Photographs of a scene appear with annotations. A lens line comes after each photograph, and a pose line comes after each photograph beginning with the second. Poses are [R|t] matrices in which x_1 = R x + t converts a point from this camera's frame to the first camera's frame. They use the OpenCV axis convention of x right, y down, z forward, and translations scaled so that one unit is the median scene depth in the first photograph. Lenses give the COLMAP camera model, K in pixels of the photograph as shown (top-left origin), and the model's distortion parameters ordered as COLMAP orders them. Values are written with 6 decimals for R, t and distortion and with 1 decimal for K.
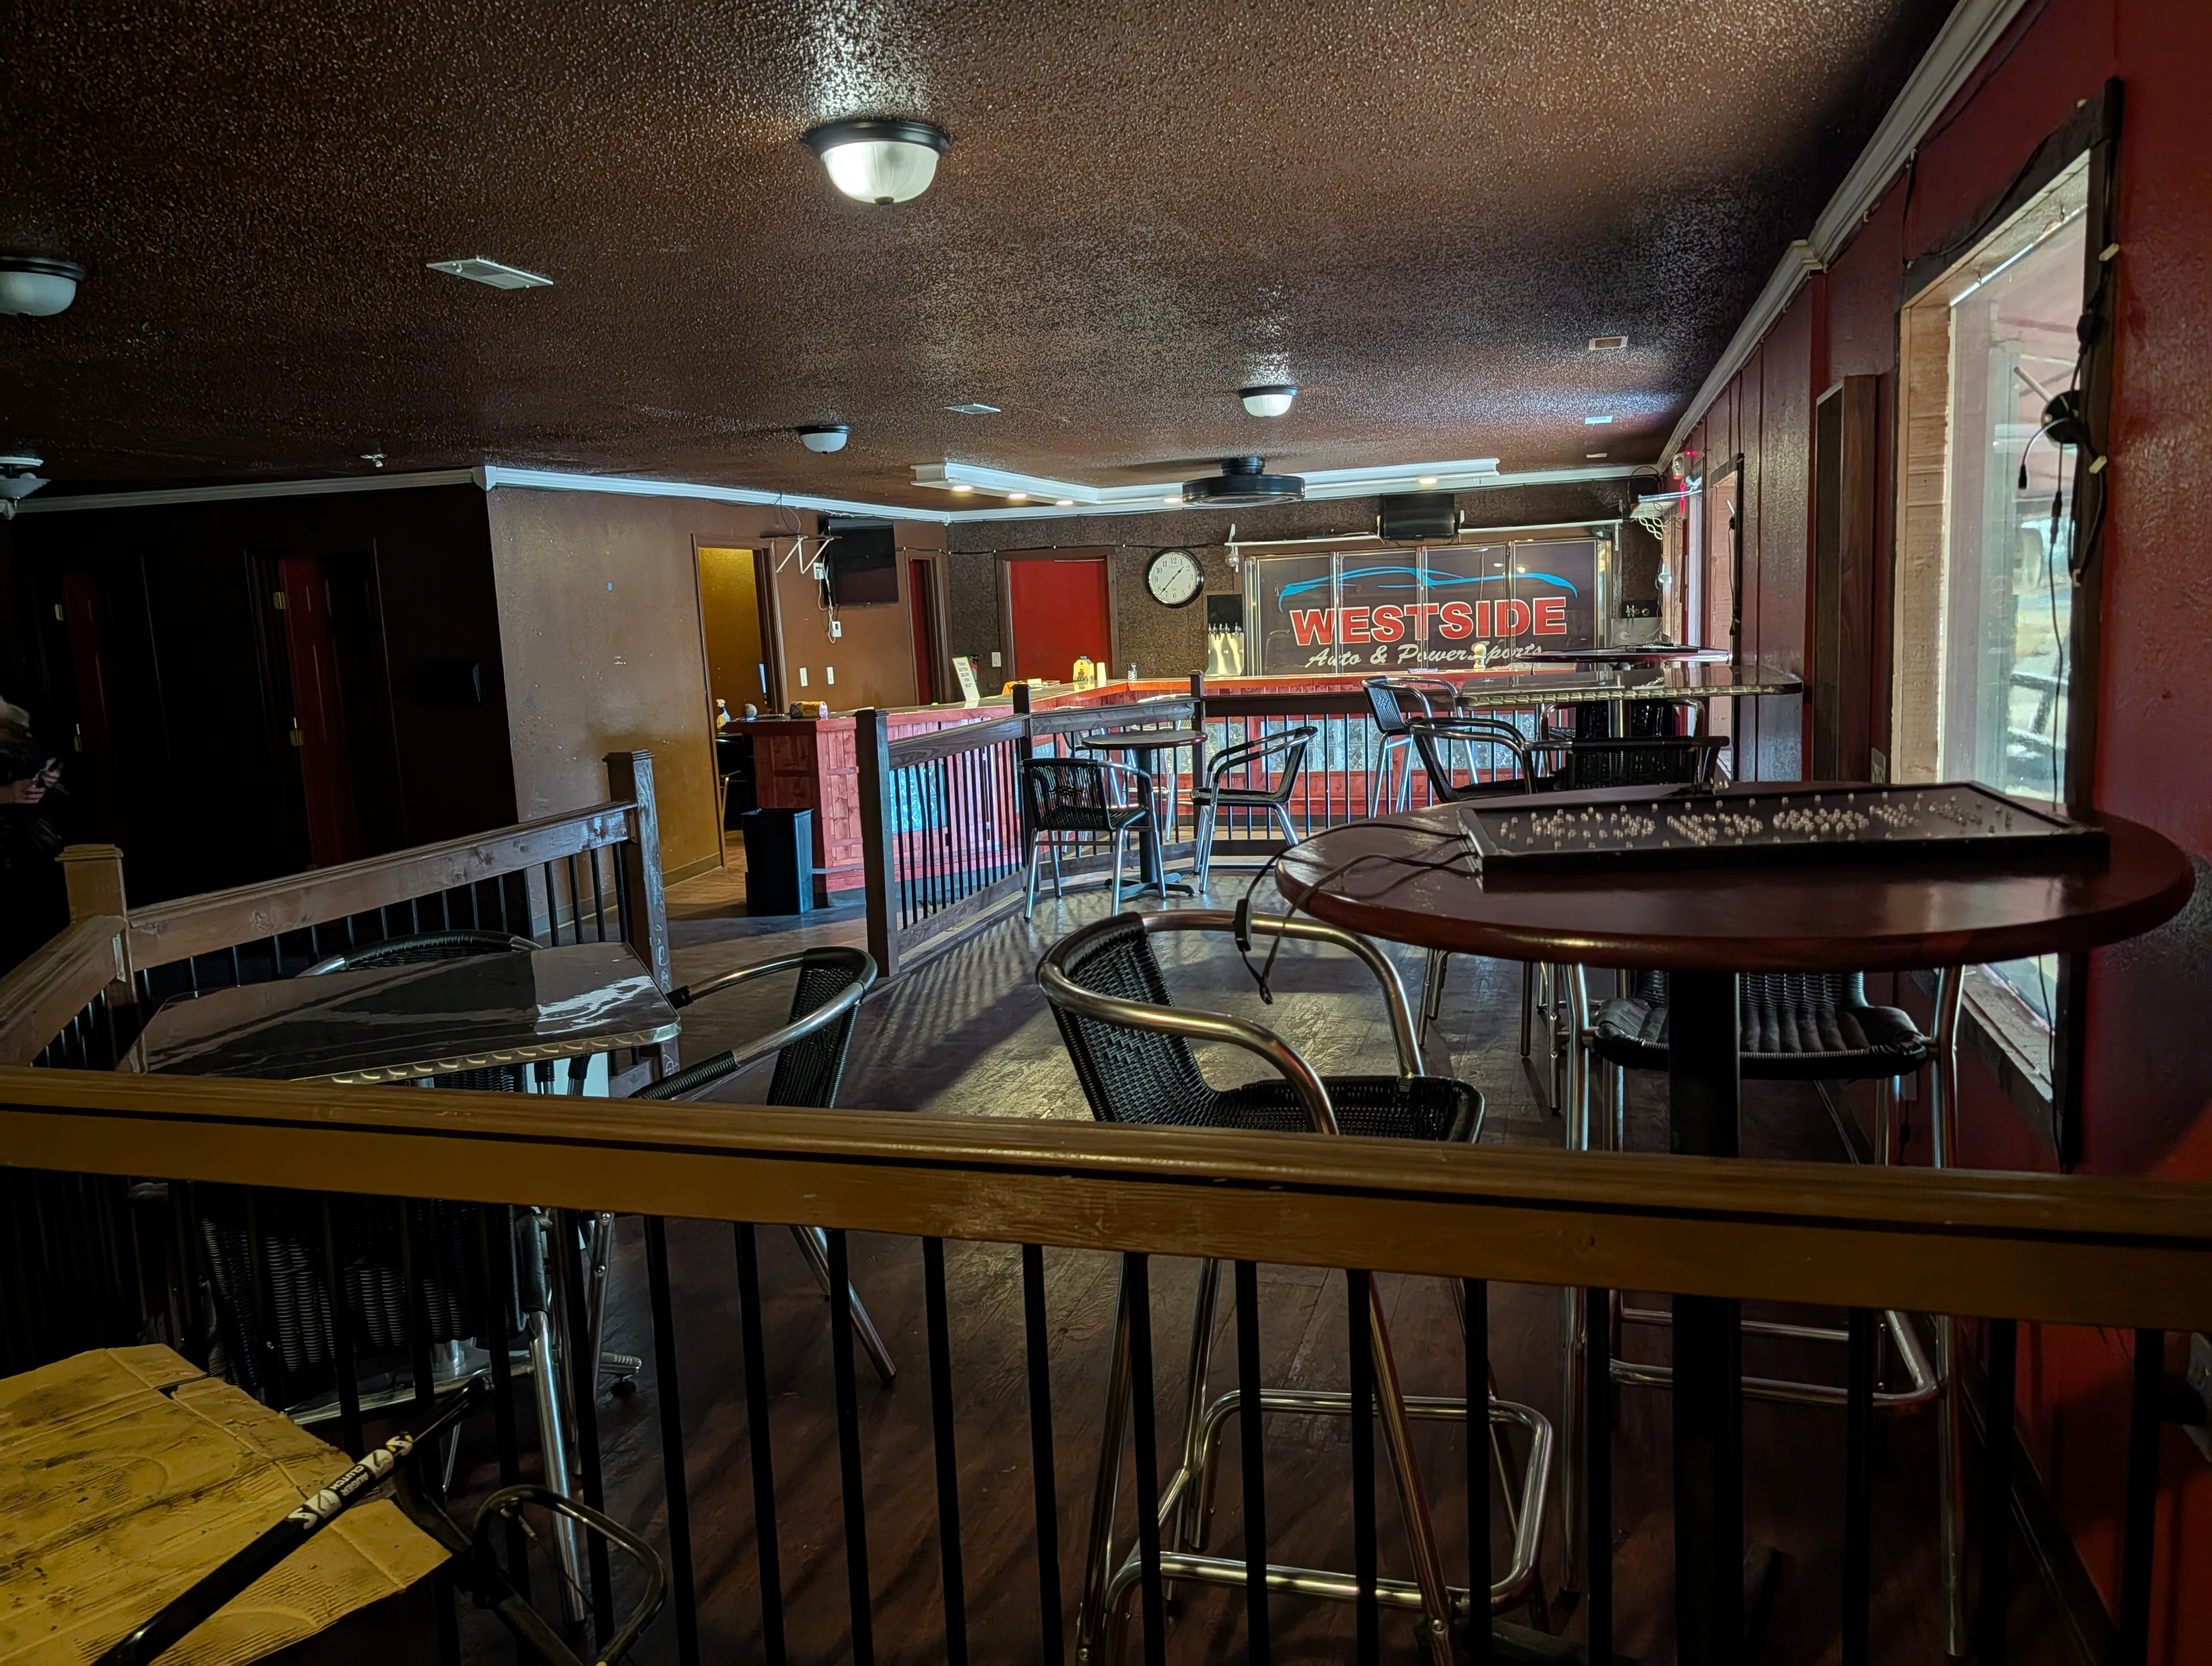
lens RADIAL K [[1595.3, 0, 1095.7], [0, 1595.3, 829.5], [0, 0, 1]] dist [0.018838, -0.020303]
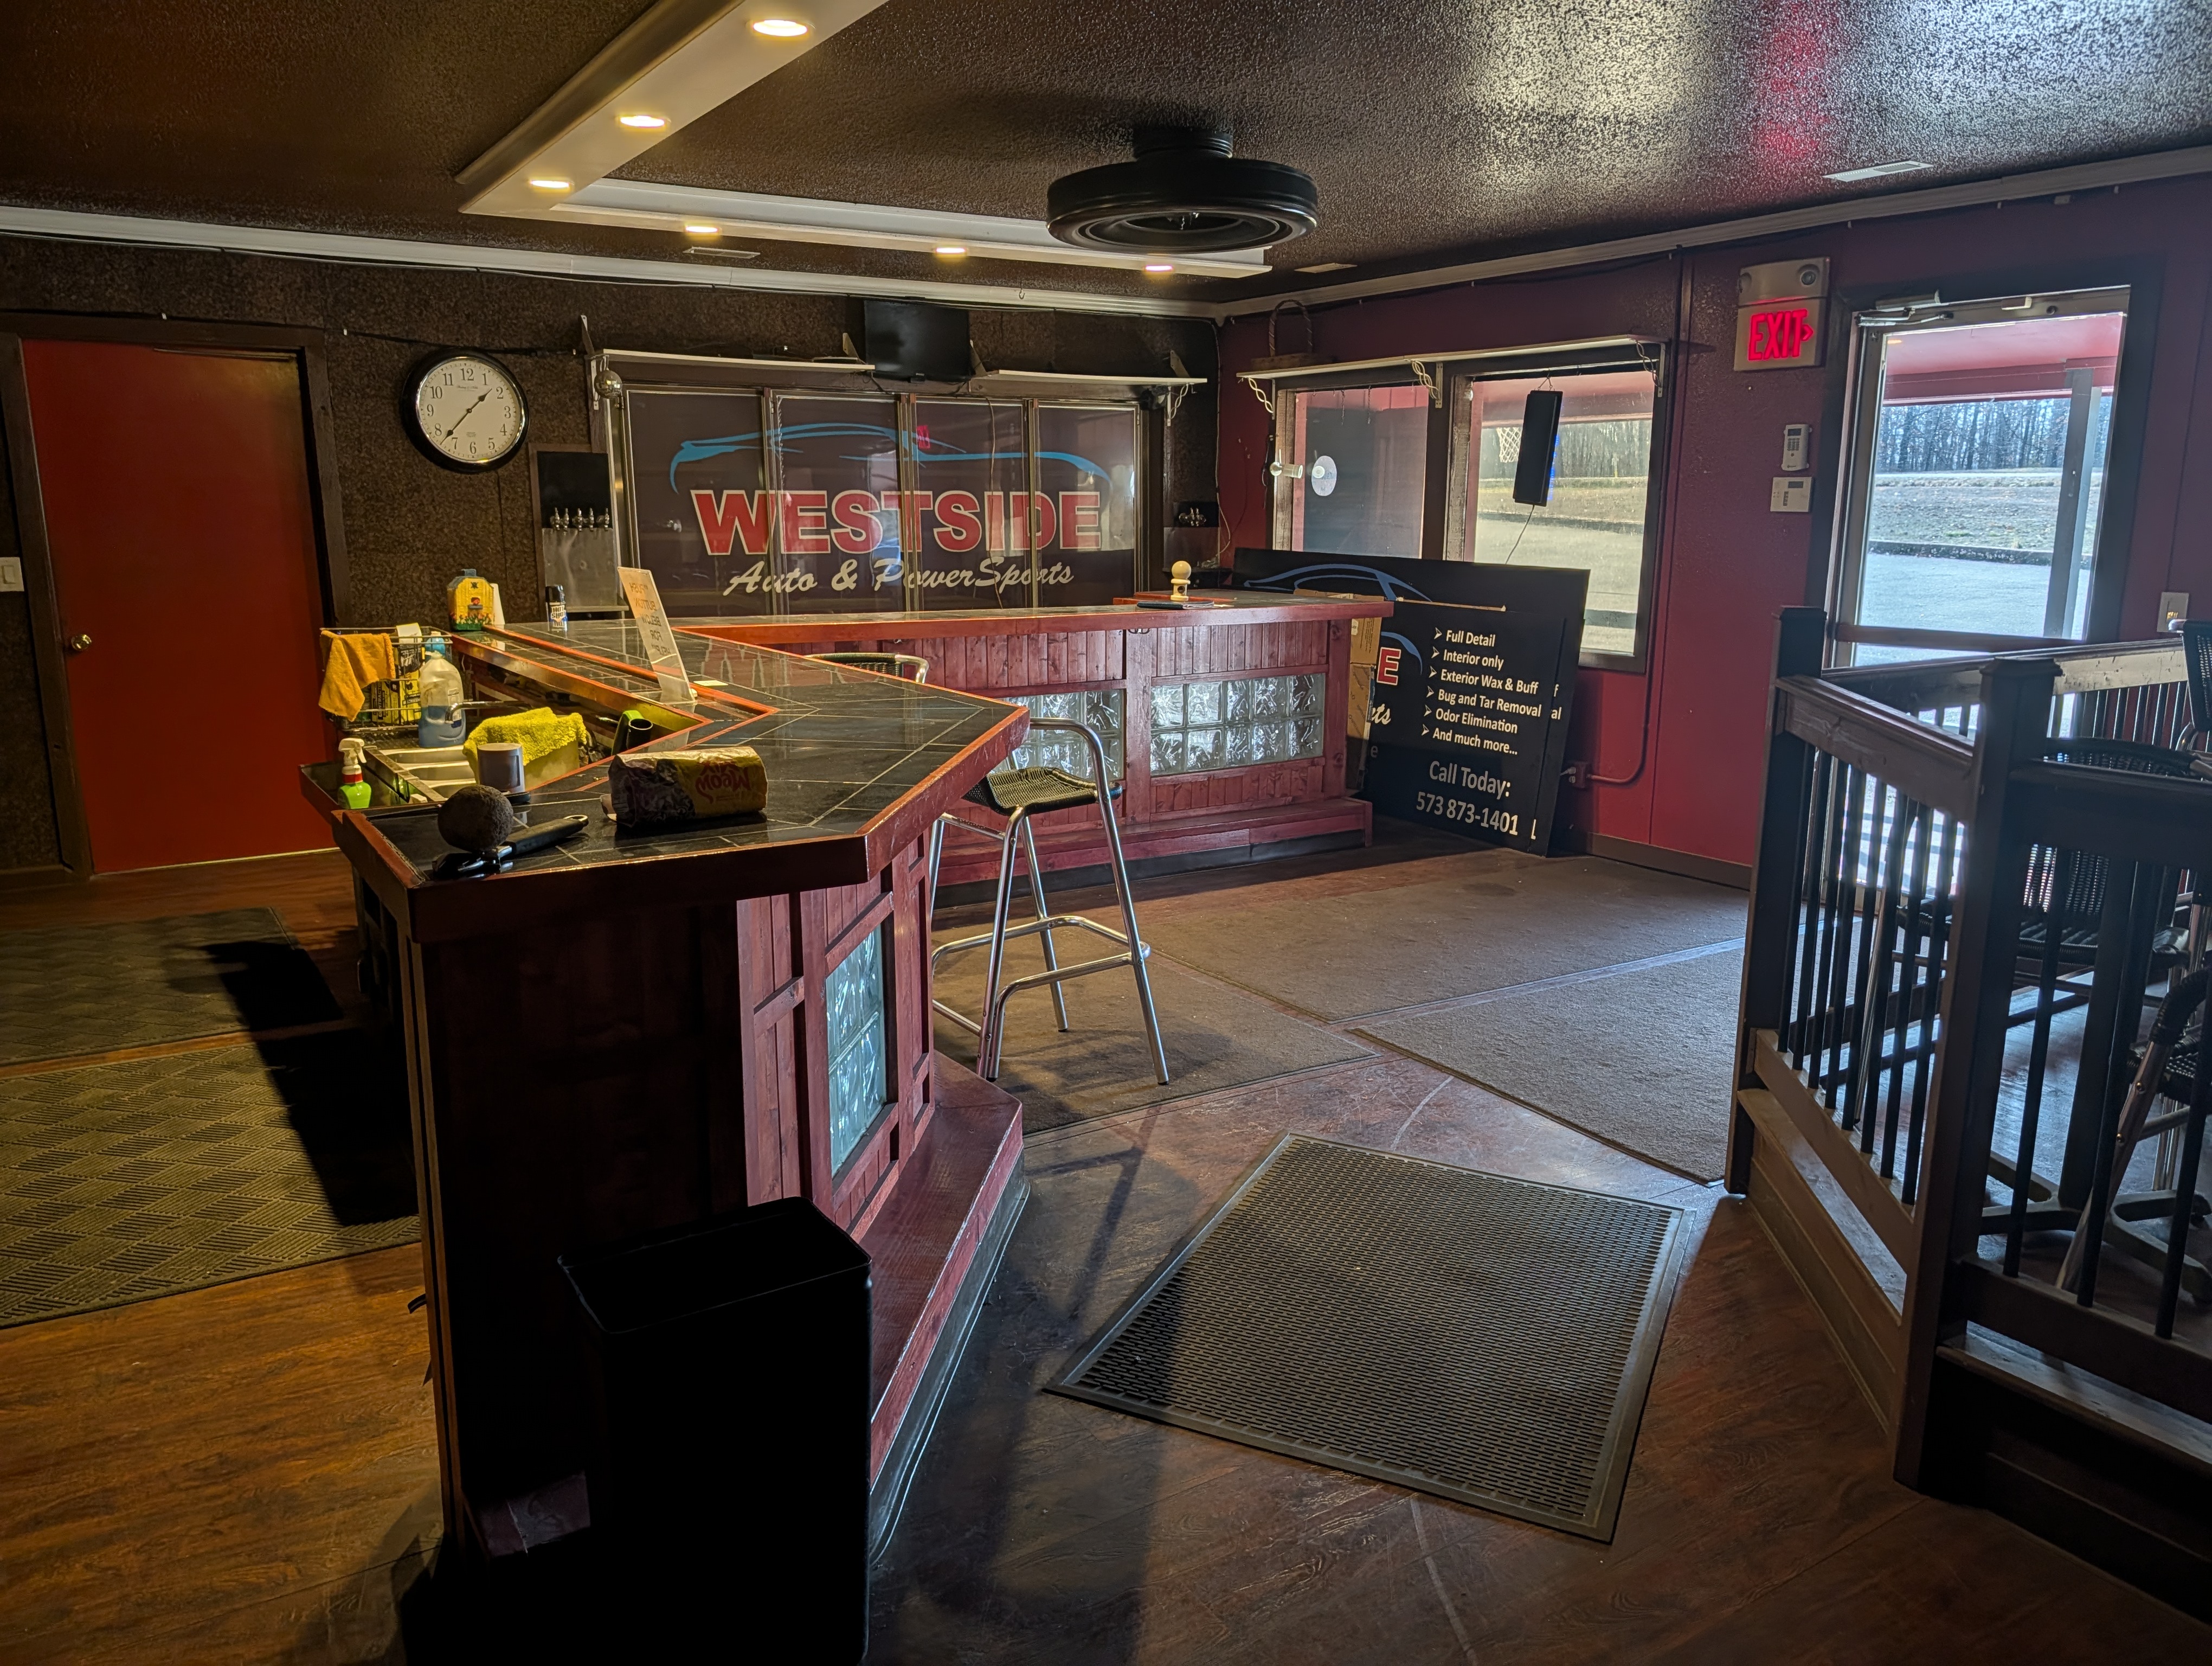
lens RADIAL K [[1595.3, 0, 1097.0], [0, 1595.3, 836.7], [0, 0, 1]] dist [0.018838, -0.020303]
pose [[0.654494, -0.110615, 0.747932, -0.212119], [0.069787, 0.993855, 0.085917, -0.057287], [-0.752839, -0.004036, 0.658192, 0.539485]]
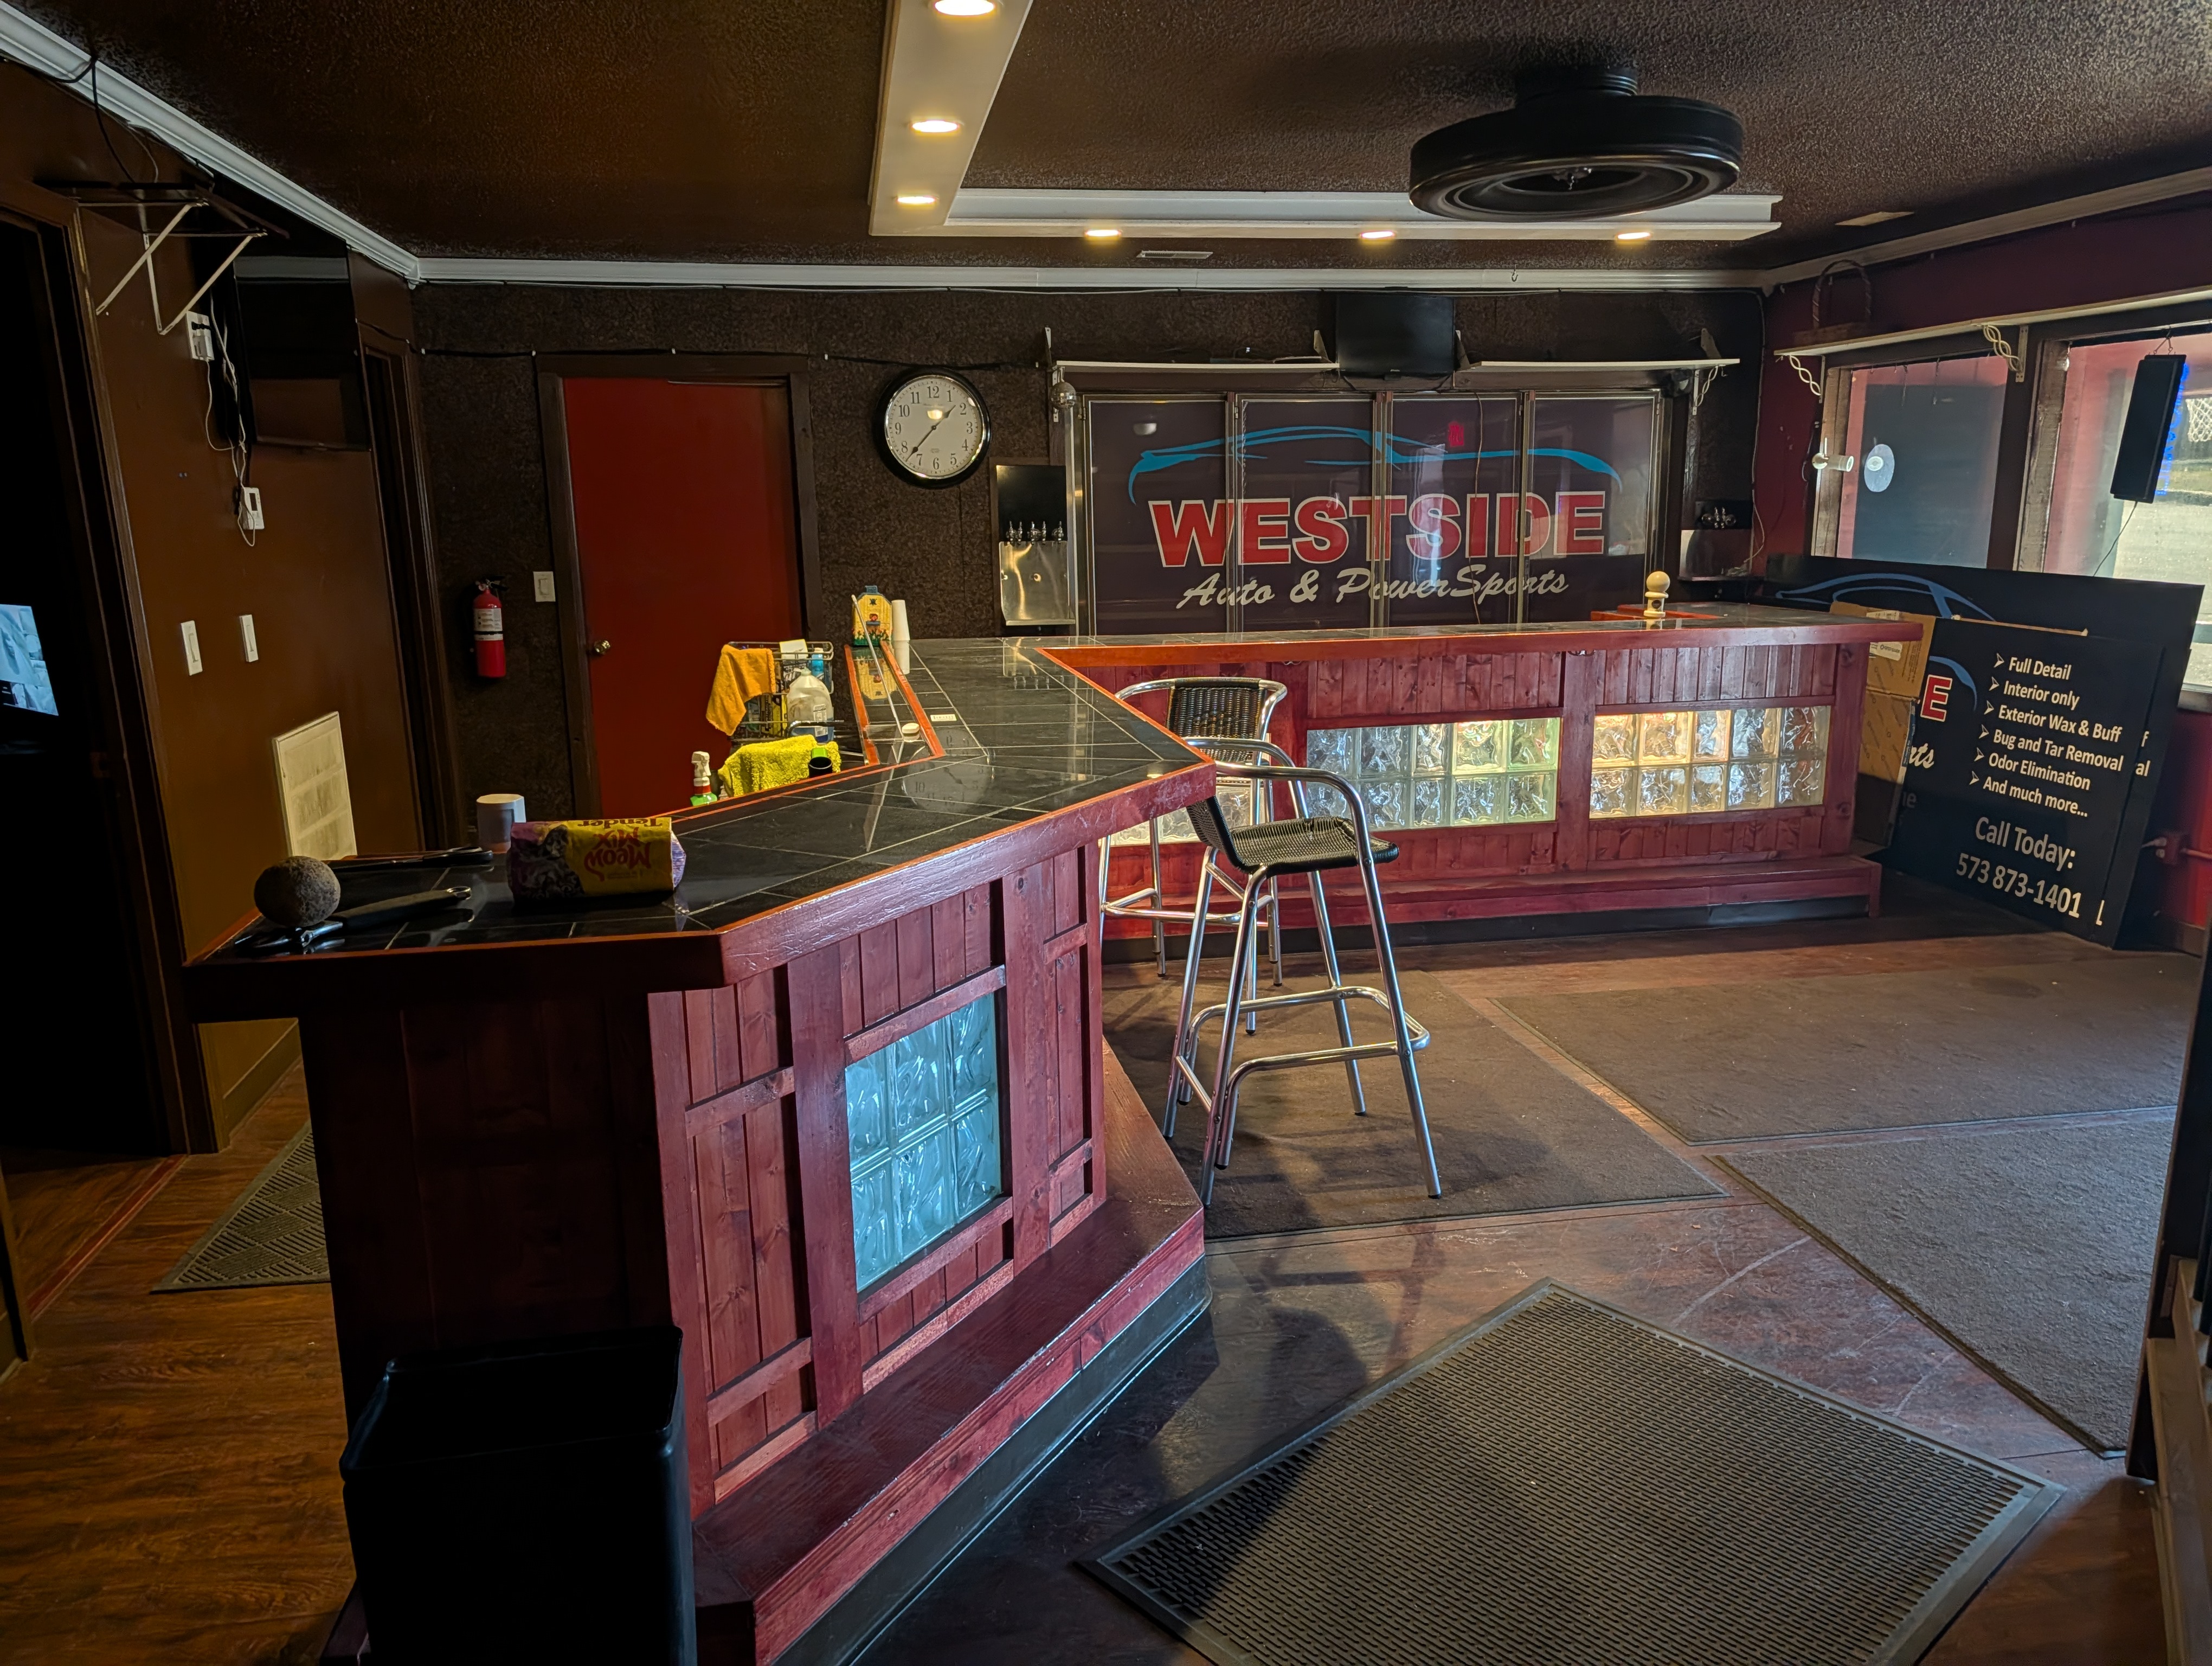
lens RADIAL K [[1595.3, 0, 1106.1], [0, 1595.3, 866.5], [0, 0, 1]] dist [0.018838, -0.020303]
pose [[0.889272, -0.071025, 0.451830, -0.144780], [0.036198, 0.995700, 0.085275, -0.061404], [-0.455943, -0.059477, 0.888019, 0.525442]]
